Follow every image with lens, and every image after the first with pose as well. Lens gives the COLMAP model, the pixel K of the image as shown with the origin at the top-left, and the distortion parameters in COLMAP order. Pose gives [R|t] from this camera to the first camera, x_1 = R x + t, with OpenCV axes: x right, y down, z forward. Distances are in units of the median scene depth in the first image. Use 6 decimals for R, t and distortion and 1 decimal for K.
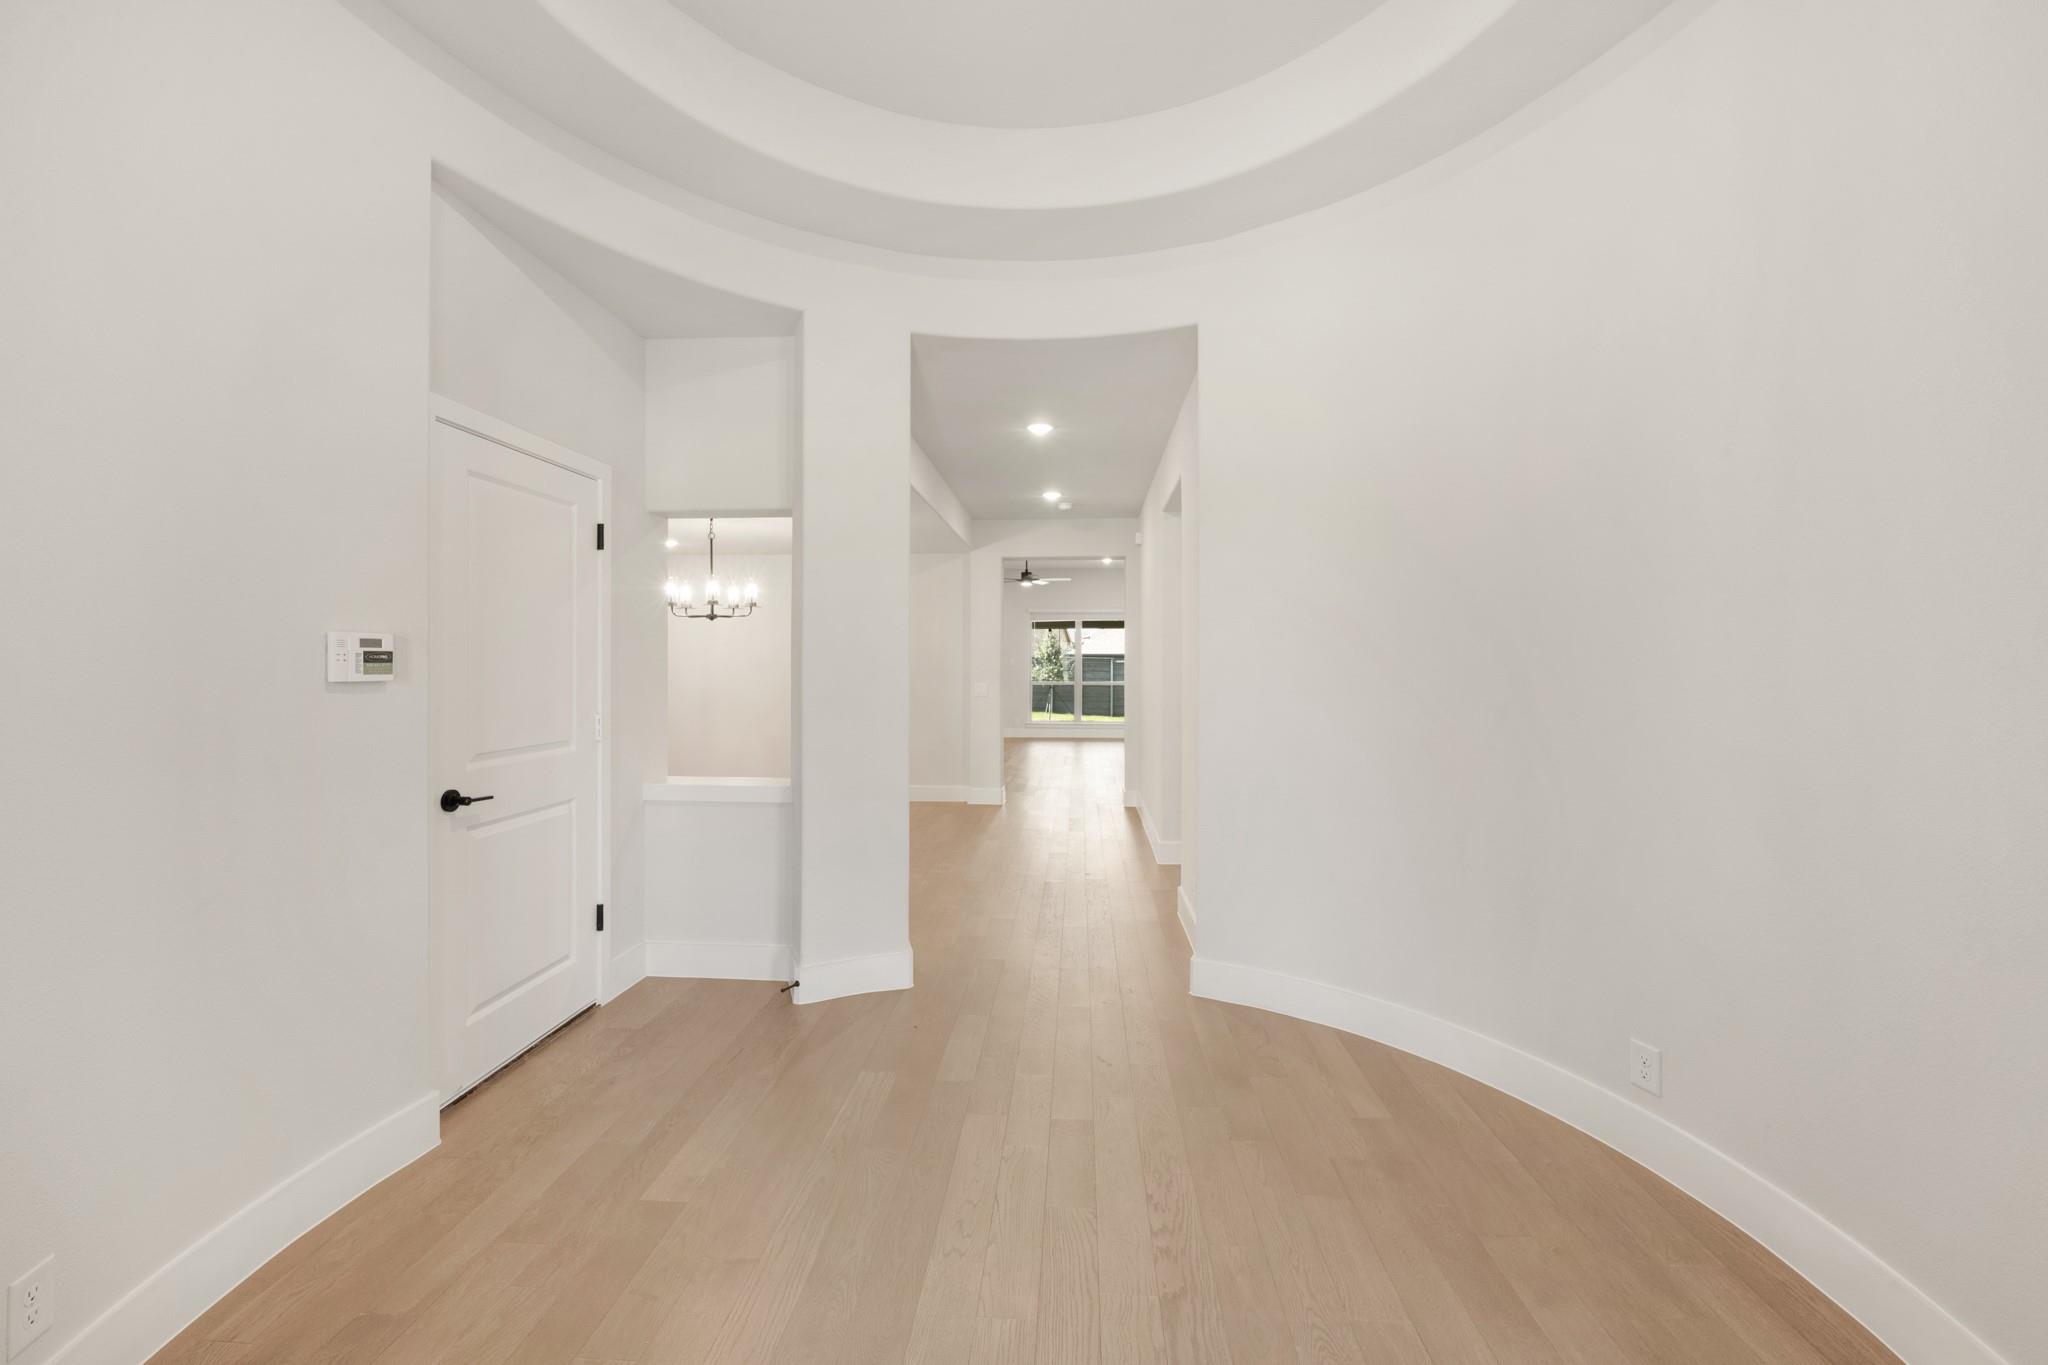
lens RADIAL K [[834.3, 0, 1020.4], [0, 834.3, 678.2], [0, 0, 1]] dist [-0.000851, -0.000154]
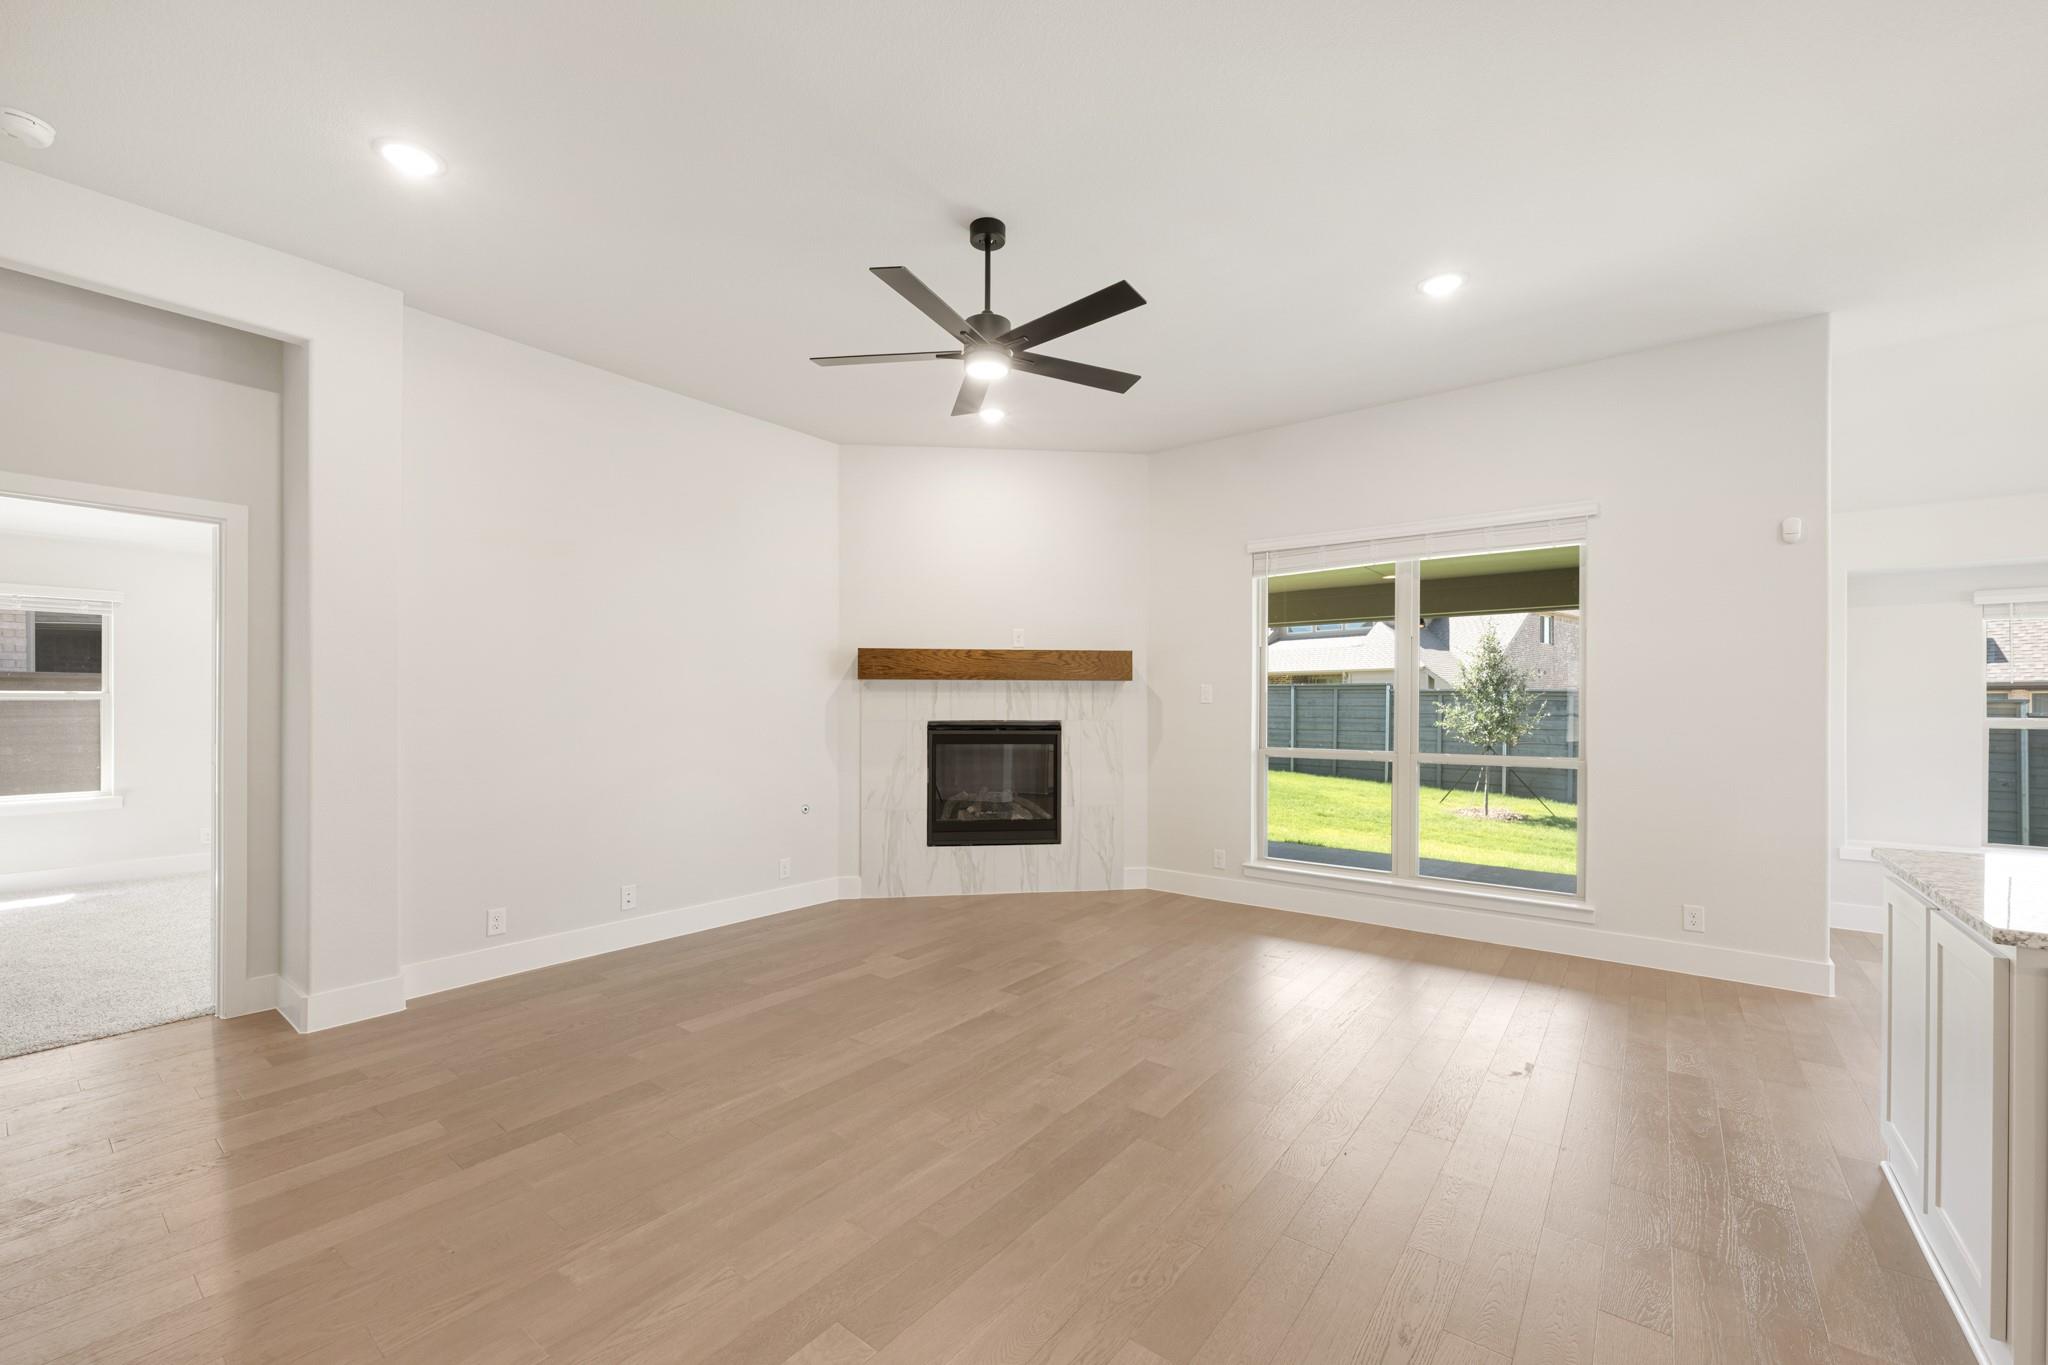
lens RADIAL K [[824.9, 0, 1015.3], [0, 824.9, 701.4], [0, 0, 1]] dist [-0.004544, -0.000516]
pose [[0.829641, 0.002060, -0.558293, 0.124492], [-0.013199, 0.999786, -0.015926, -0.008886], [0.558141, 0.020582, 0.829491, 0.659051]]
